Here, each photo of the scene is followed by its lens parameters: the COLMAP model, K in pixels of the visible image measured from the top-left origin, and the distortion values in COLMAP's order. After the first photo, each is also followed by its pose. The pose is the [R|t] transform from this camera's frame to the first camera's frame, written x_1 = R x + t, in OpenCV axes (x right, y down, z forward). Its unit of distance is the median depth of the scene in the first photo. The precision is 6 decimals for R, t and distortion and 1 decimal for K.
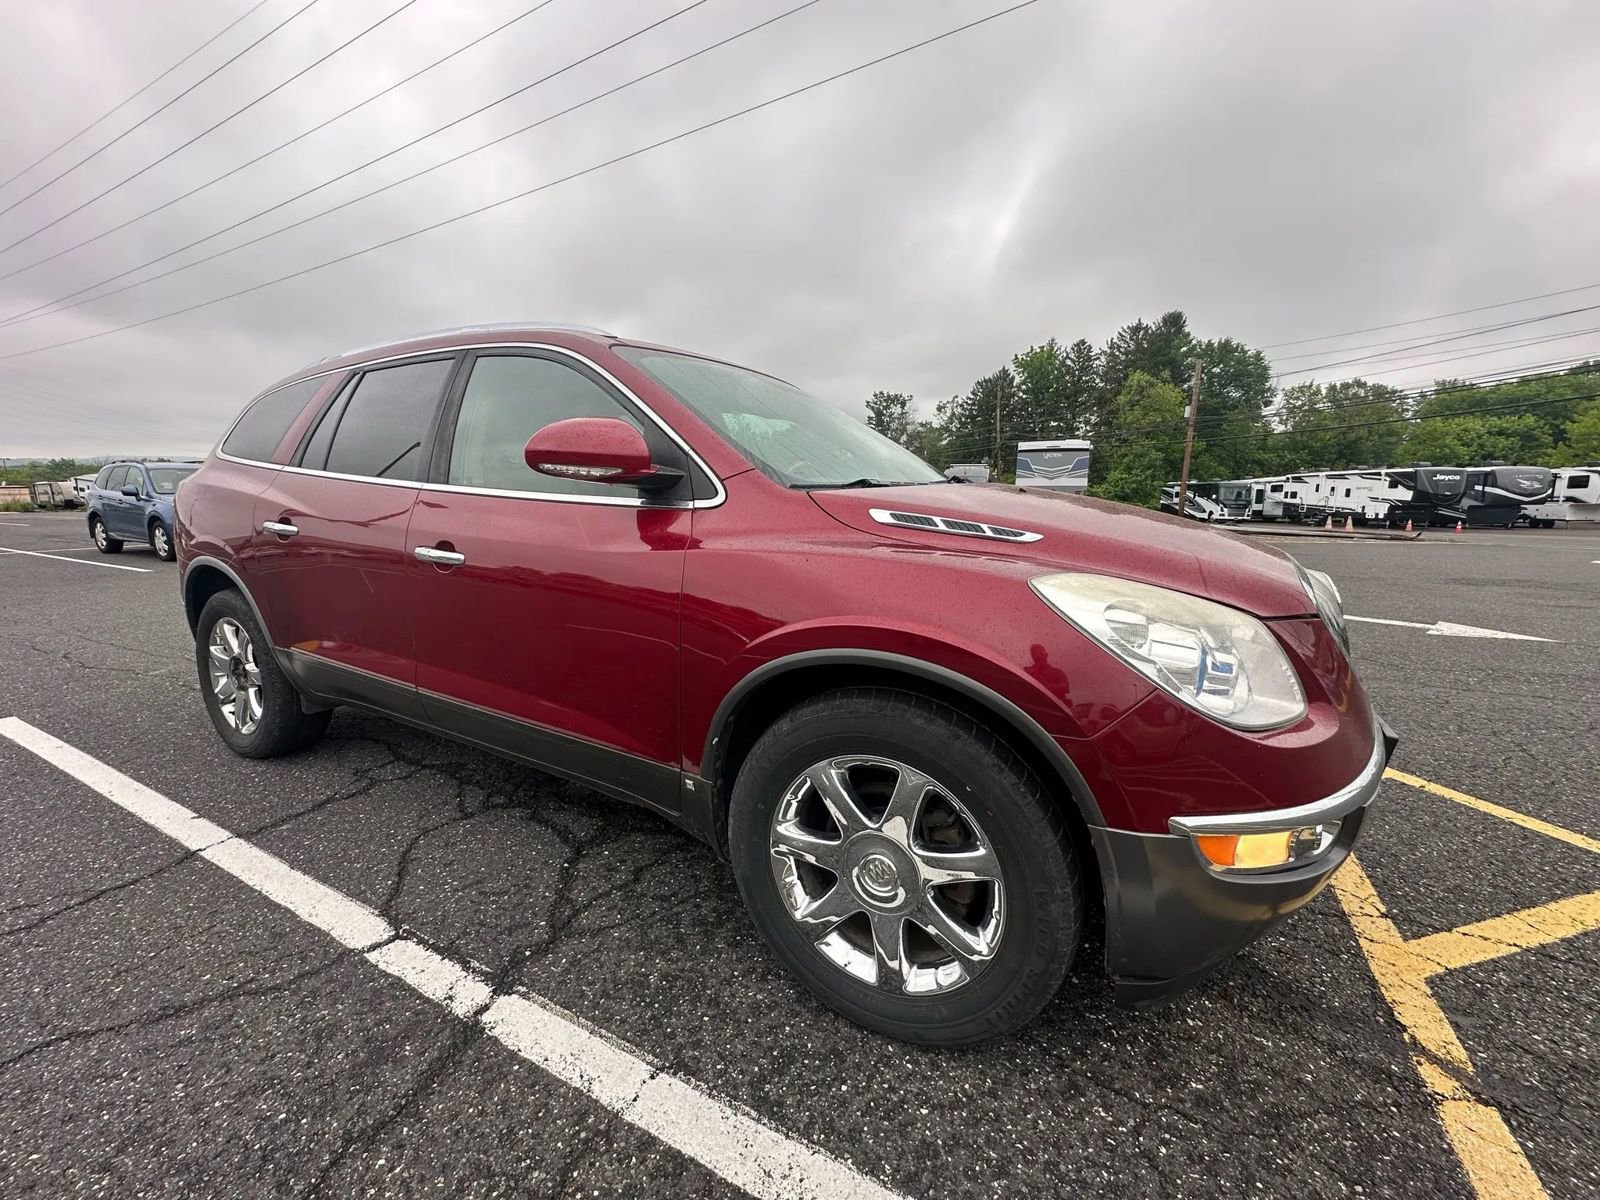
lens RADIAL K [[638.2, 0, 801.6], [0, 638.2, 600.0], [0, 0, 1]] dist [-0.004938, 0.001049]
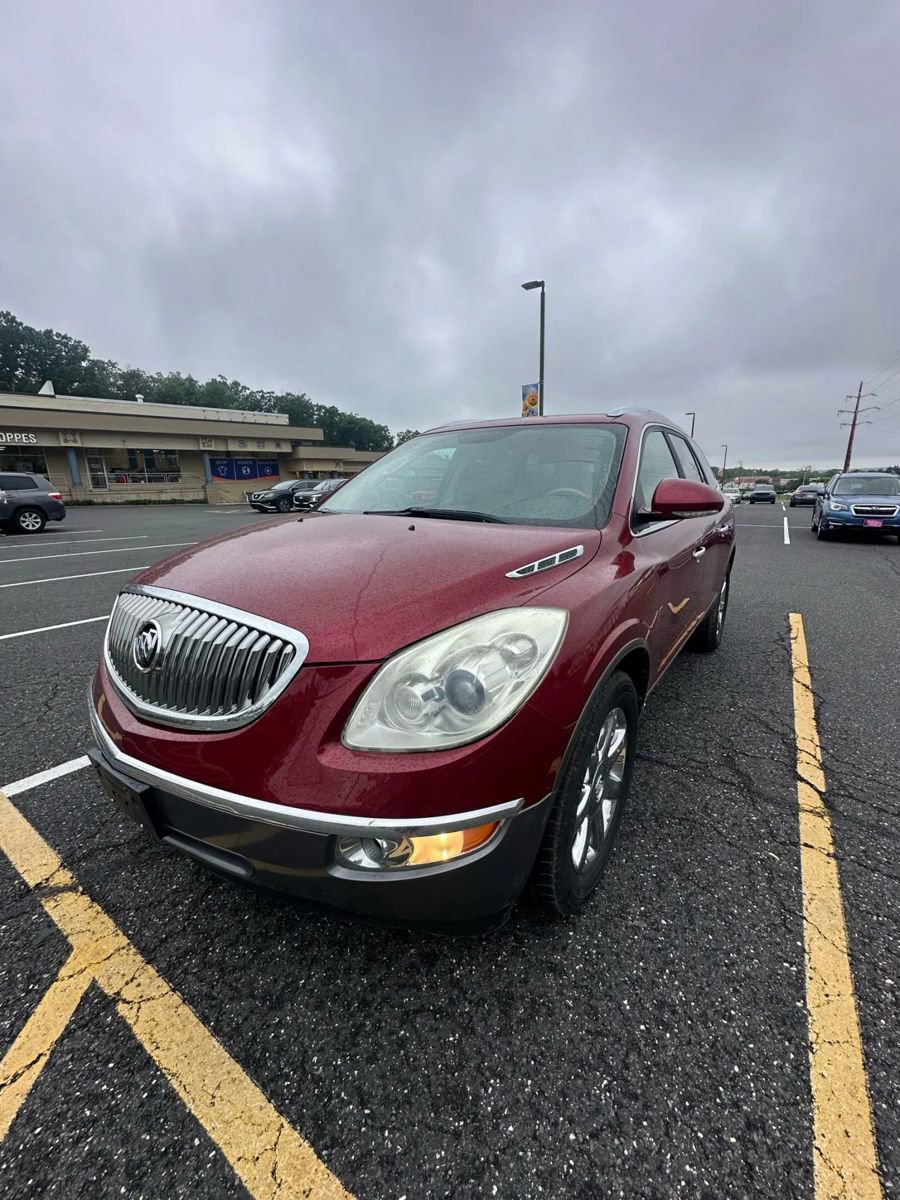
lens RADIAL K [[478.7, 0, 450.7], [0, 478.7, 601.1], [0, 0, 1]] dist [-0.004938, 0.001049]
pose [[-0.109059, 0.230026, -0.967054, 1.276659], [-0.168603, 0.954481, 0.246049, -0.289199], [0.979632, 0.189882, -0.065312, 1.284320]]
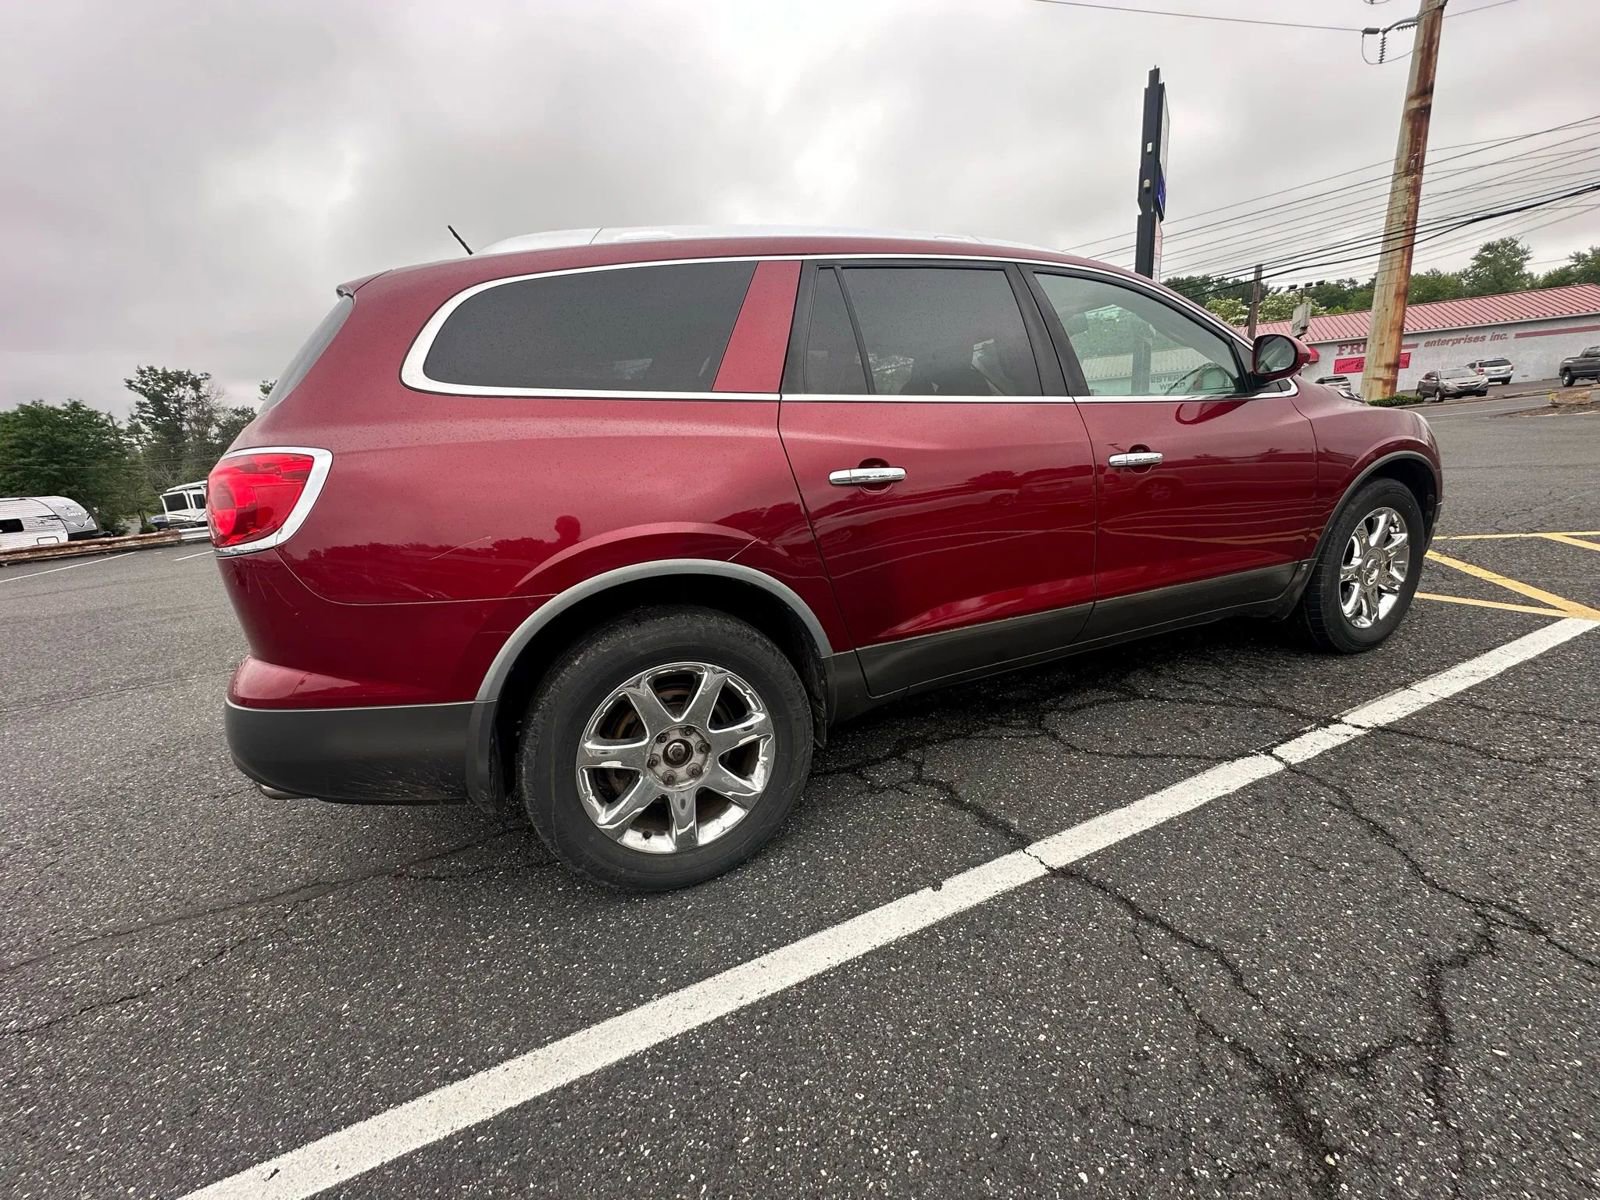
lens RADIAL K [[638.2, 0, 801.2], [0, 638.2, 600.0], [0, 0, 1]] dist [-0.004938, 0.001049]
pose [[0.614596, -0.247489, 0.749013, -1.756934], [0.228471, 0.964660, 0.131273, -0.109137], [-0.755032, 0.090448, 0.649420, 0.734257]]
